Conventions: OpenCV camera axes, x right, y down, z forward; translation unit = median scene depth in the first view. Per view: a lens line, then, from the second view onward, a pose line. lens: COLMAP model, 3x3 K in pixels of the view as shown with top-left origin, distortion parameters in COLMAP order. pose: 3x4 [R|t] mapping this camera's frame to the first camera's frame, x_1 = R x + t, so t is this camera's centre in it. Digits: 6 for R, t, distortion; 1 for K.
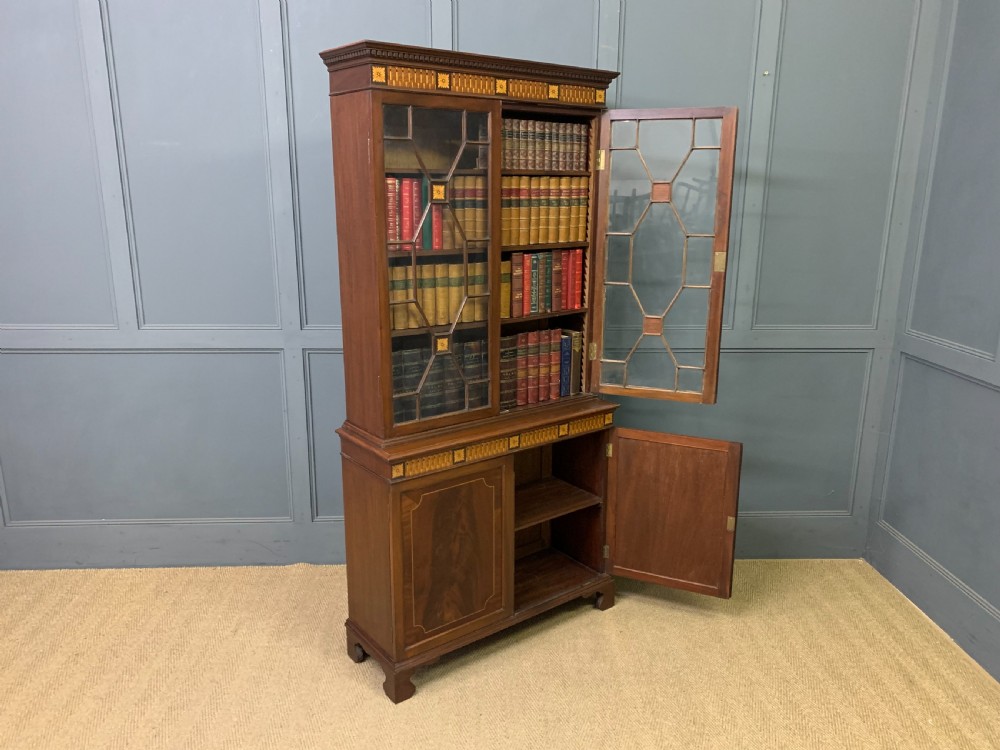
lens RADIAL K [[770.0, 0, 500.0], [0, 770.0, 375.0], [0, 0, 1]] dist [0.031657, -0.006147]
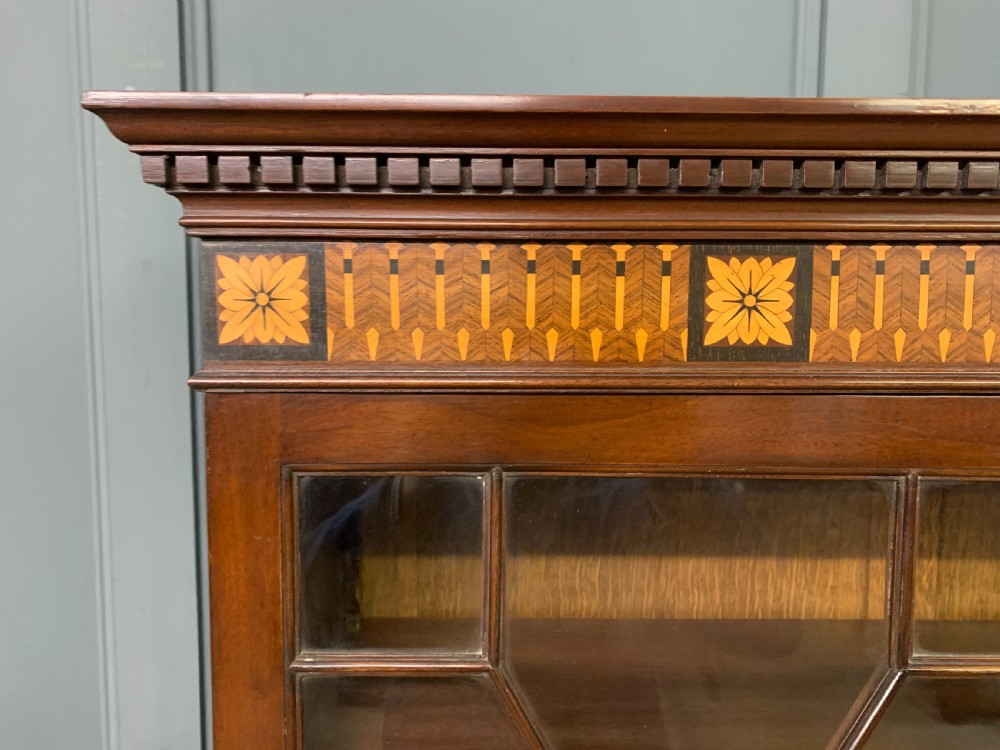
lens RADIAL K [[770.0, 0, 500.0], [0, 770.0, 375.0], [0, 0, 1]] dist [0.031657, -0.006147]
pose [[0.811241, 0.045790, -0.582916, -0.021774], [-0.138514, 0.983602, -0.115504, -0.304195], [0.568068, 0.174444, 0.804281, 0.759675]]
